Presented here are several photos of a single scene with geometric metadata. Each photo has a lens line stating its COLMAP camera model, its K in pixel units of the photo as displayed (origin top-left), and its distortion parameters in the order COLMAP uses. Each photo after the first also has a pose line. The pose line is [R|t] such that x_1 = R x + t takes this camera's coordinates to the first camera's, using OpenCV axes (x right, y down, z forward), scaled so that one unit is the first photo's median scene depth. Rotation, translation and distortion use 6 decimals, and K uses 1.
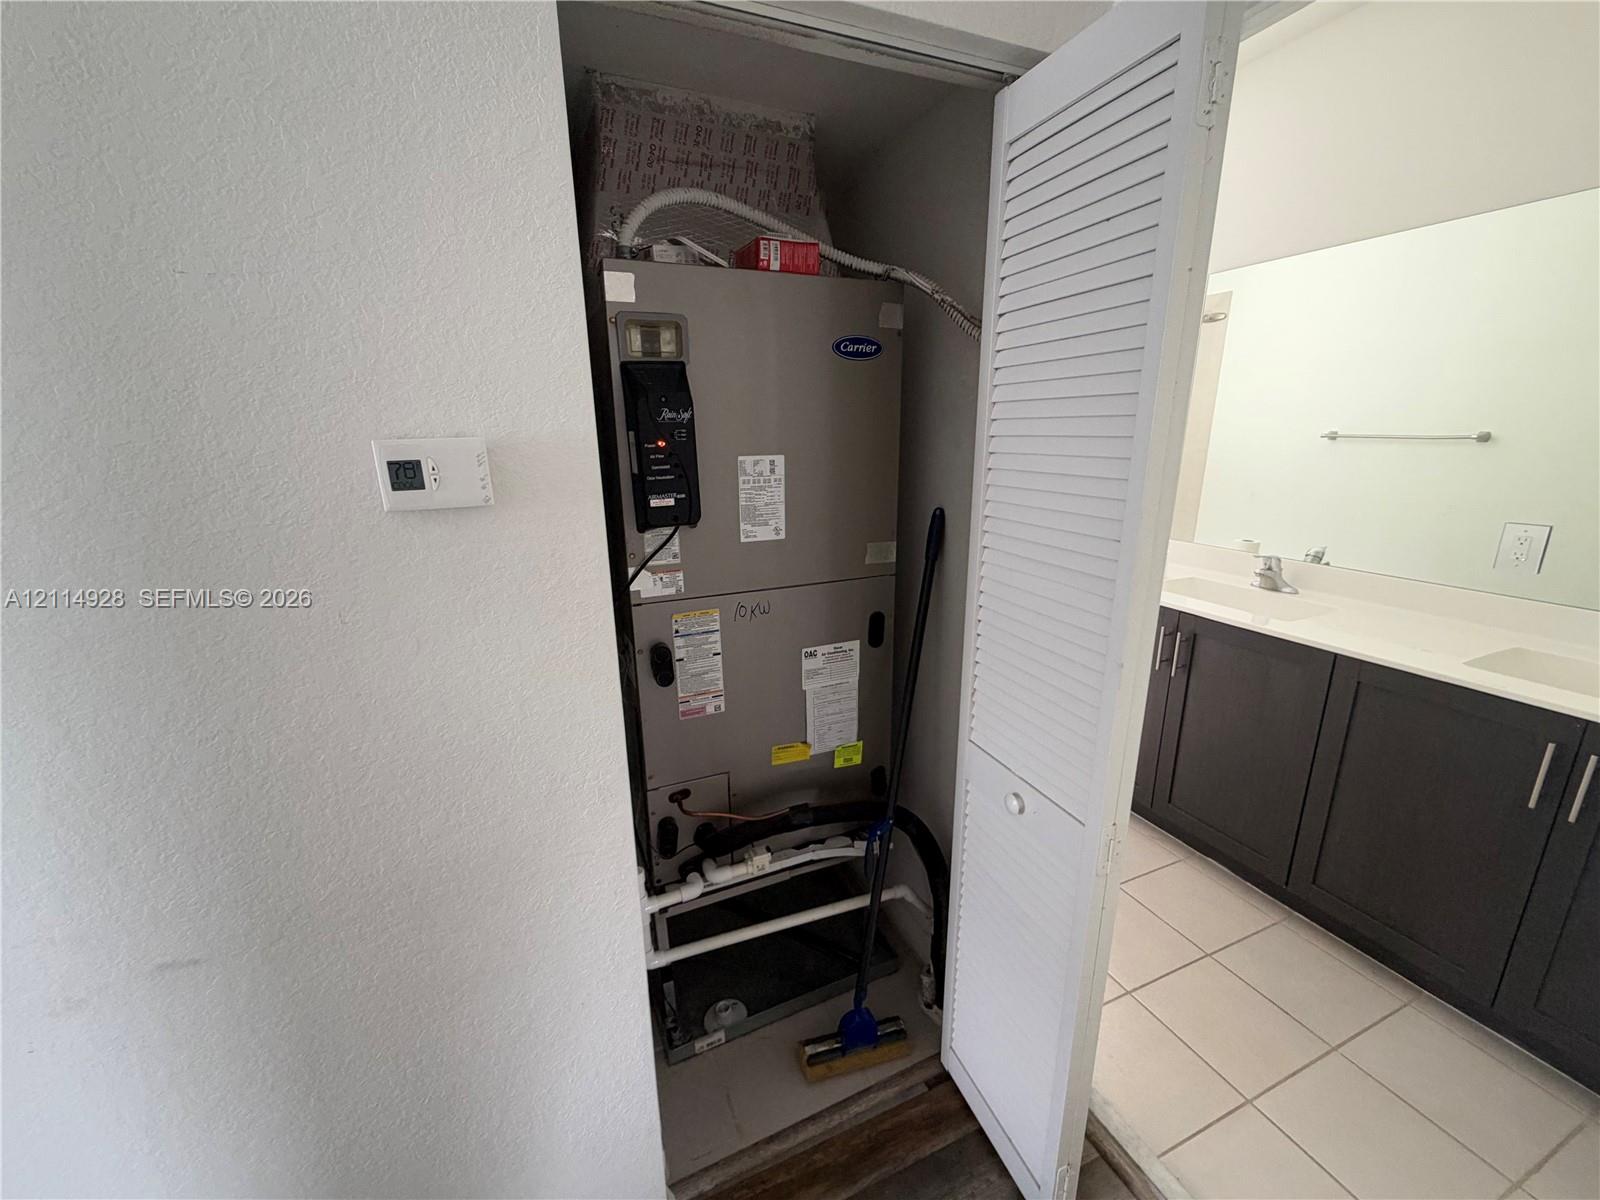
lens RADIAL K [[637.0, 0, 804.1], [0, 637.0, 603.6], [0, 0, 1]] dist [0.001043, -0.000514]
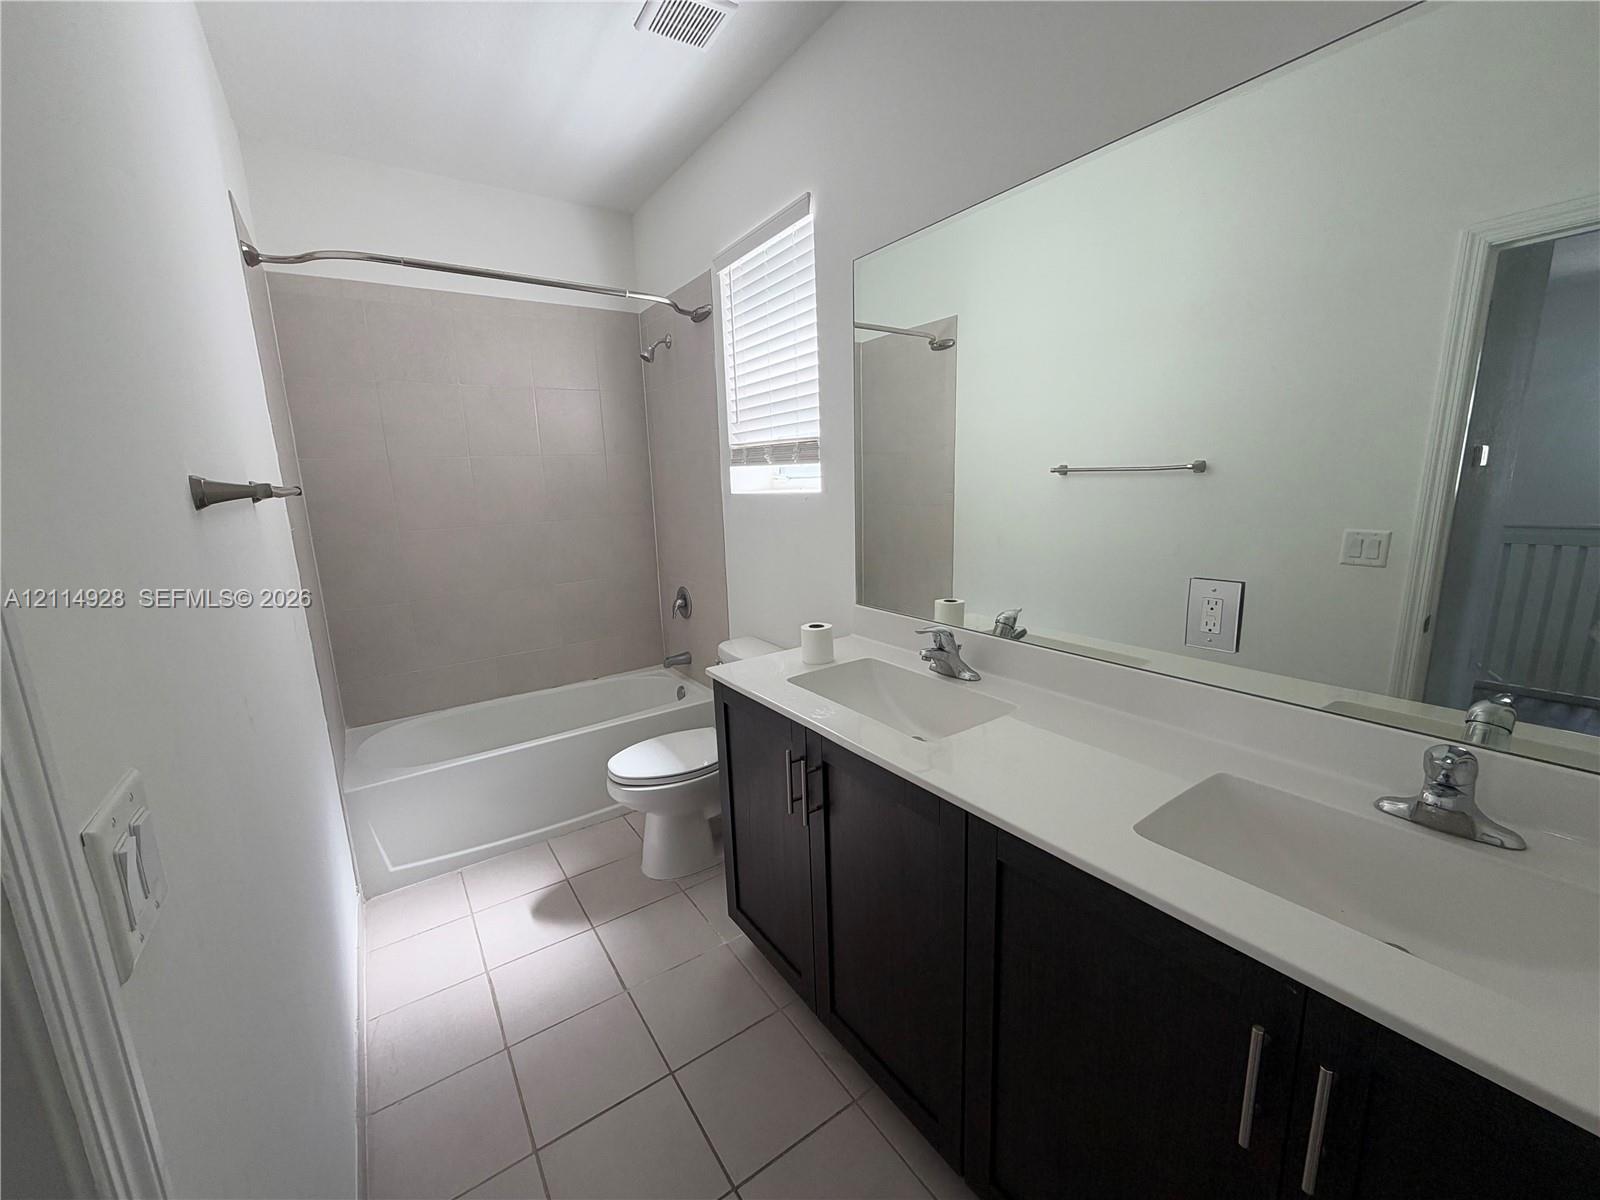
lens RADIAL K [[637.0, 0, 800.7], [0, 637.0, 601.2], [0, 0, 1]] dist [0.001043, -0.000514]
pose [[0.979640, -0.059254, 0.191819, 0.440038], [0.074004, 0.994752, -0.070660, -0.067899], [-0.186625, 0.083417, 0.978883, 0.321588]]
